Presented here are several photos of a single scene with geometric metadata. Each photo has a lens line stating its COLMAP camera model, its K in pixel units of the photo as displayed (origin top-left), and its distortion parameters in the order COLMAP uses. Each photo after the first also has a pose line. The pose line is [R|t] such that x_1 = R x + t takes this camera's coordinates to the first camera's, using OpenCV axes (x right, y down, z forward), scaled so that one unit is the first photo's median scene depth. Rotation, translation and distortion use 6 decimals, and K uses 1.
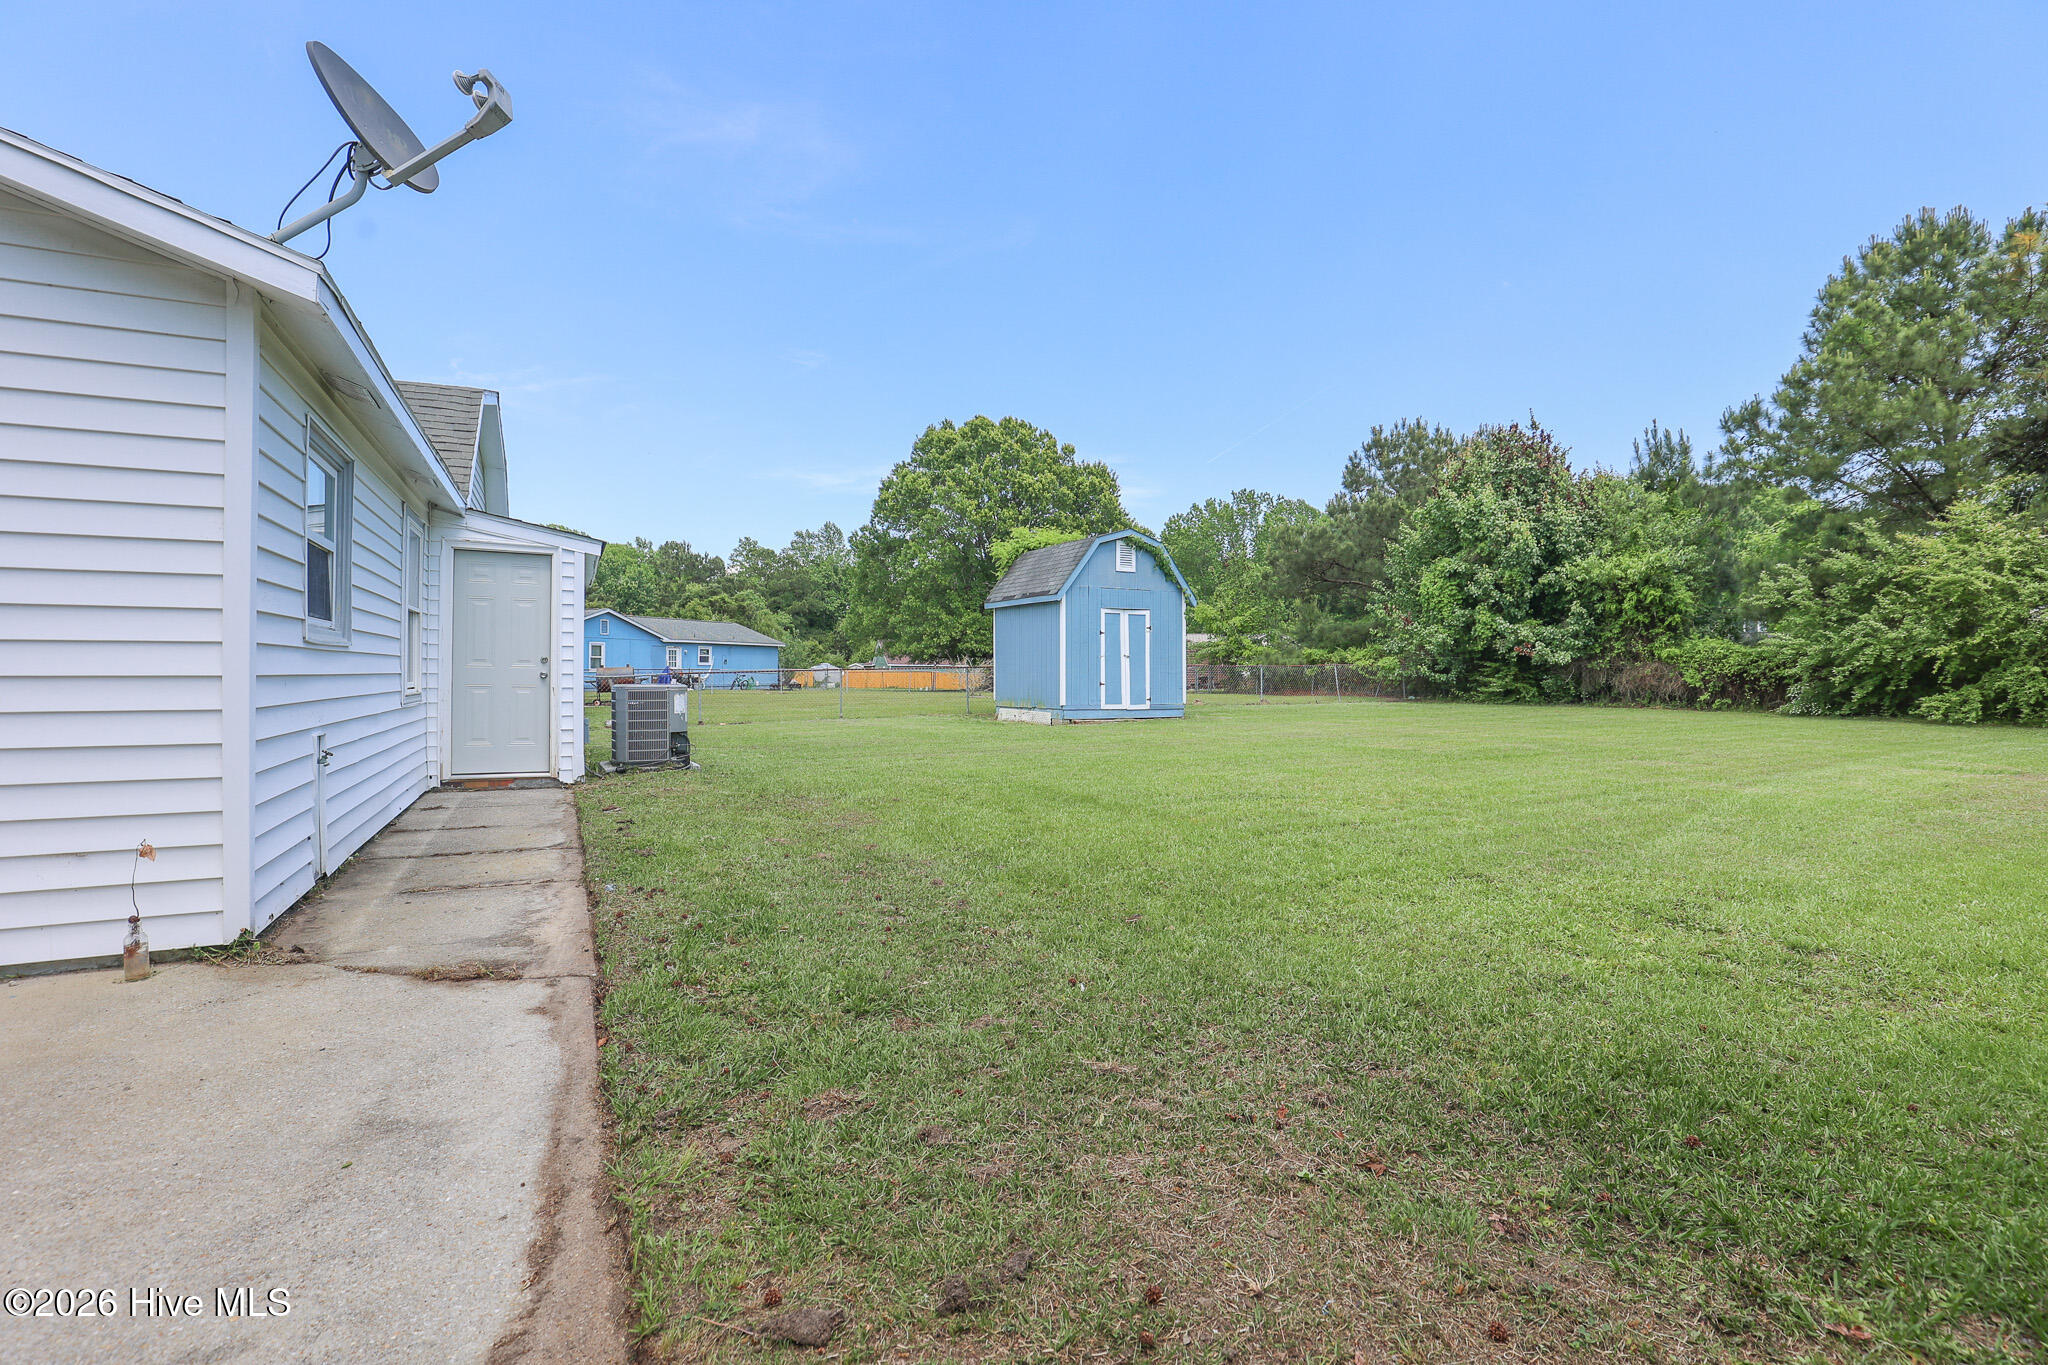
lens RADIAL K [[932.6, 0, 1022.3], [0, 932.6, 676.4], [0, 0, 1]] dist [-0.034454, 0.007089]
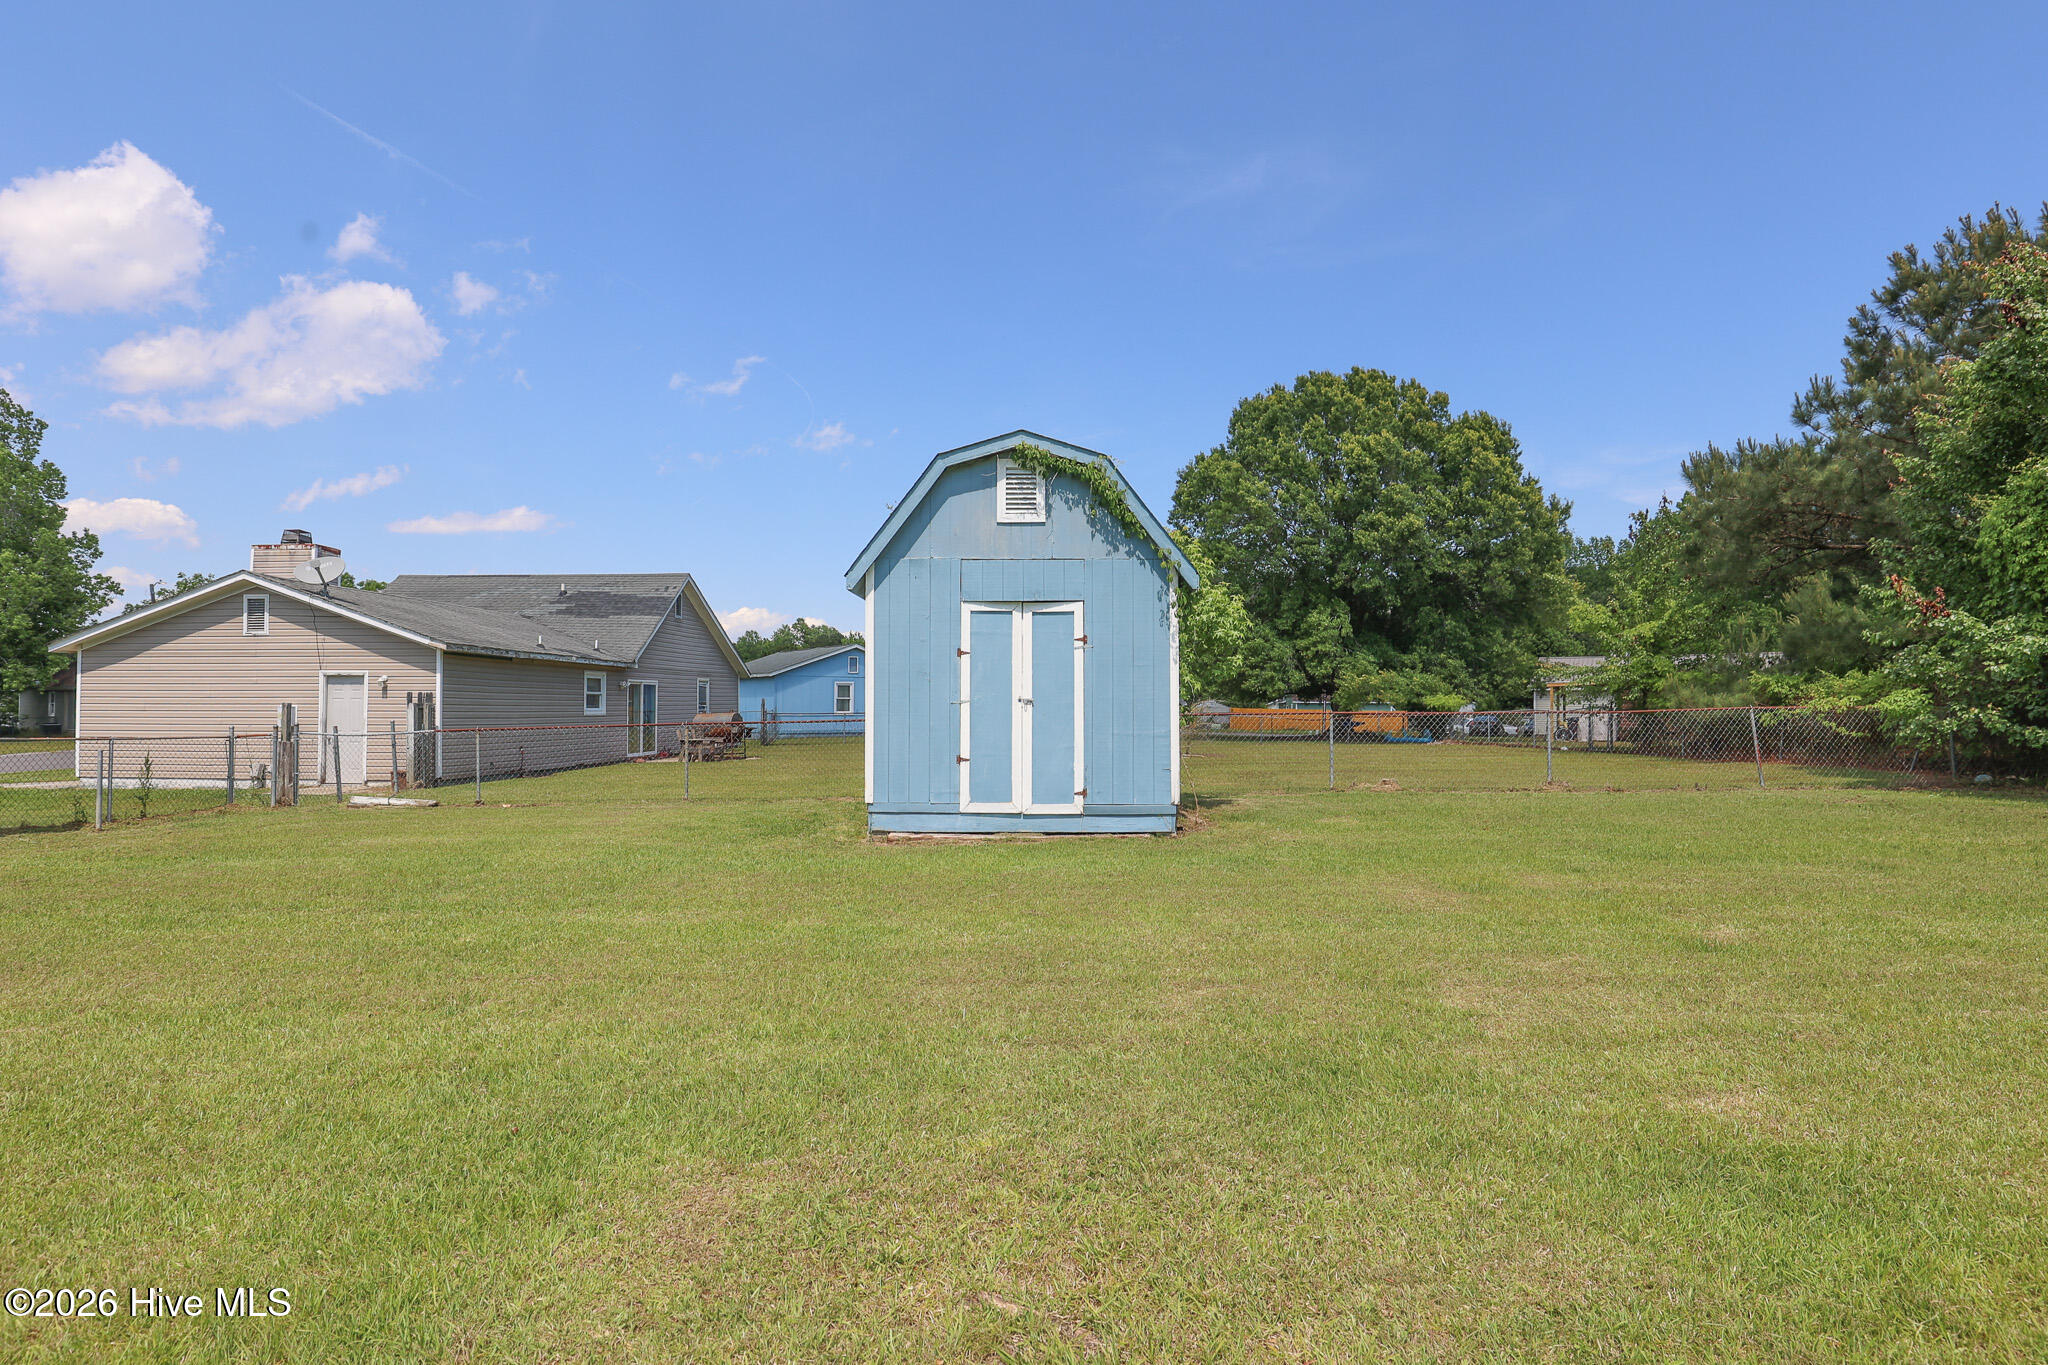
lens RADIAL K [[994.4, 0, 1091.5], [0, 994.4, 665.8], [0, 0, 1]] dist [-0.027696, 0.001502]
pose [[0.897428, -0.020871, -0.440667, 0.307787], [0.000854, 0.998961, -0.045575, -0.013776], [0.441160, 0.040524, 0.896513, 0.467855]]
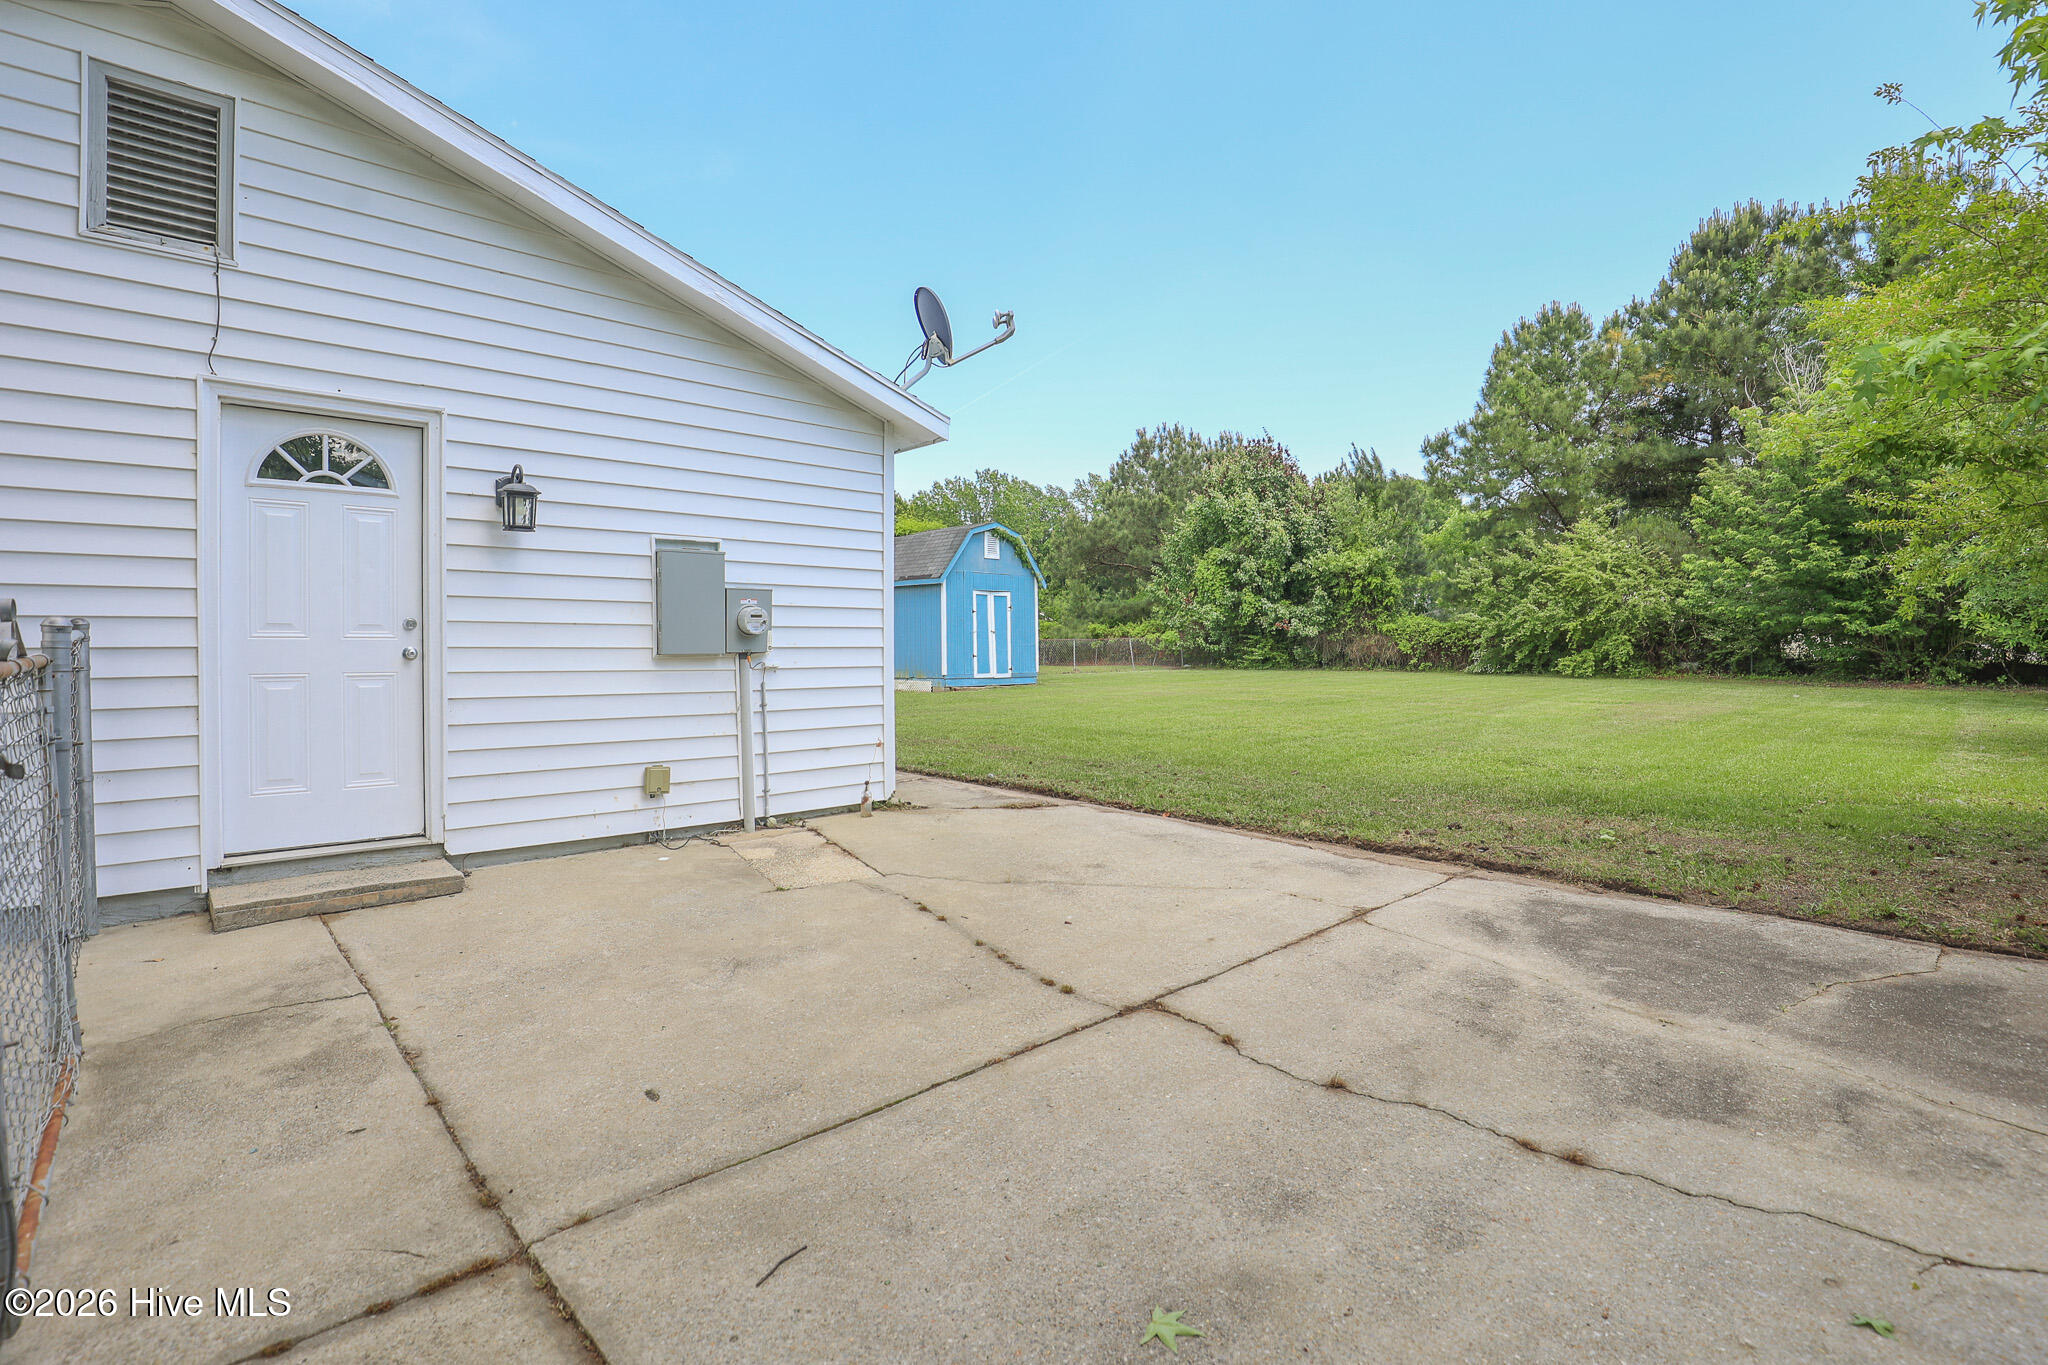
lens RADIAL K [[947.0, 0, 1005.6], [0, 947.0, 655.2], [0, 0, 1]] dist [-0.018551, -0.000557]
pose [[0.961153, -0.010935, 0.275798, -0.167031], [0.009860, 0.999937, 0.005284, 0.001228], [-0.275839, -0.002359, 0.961201, -0.117192]]
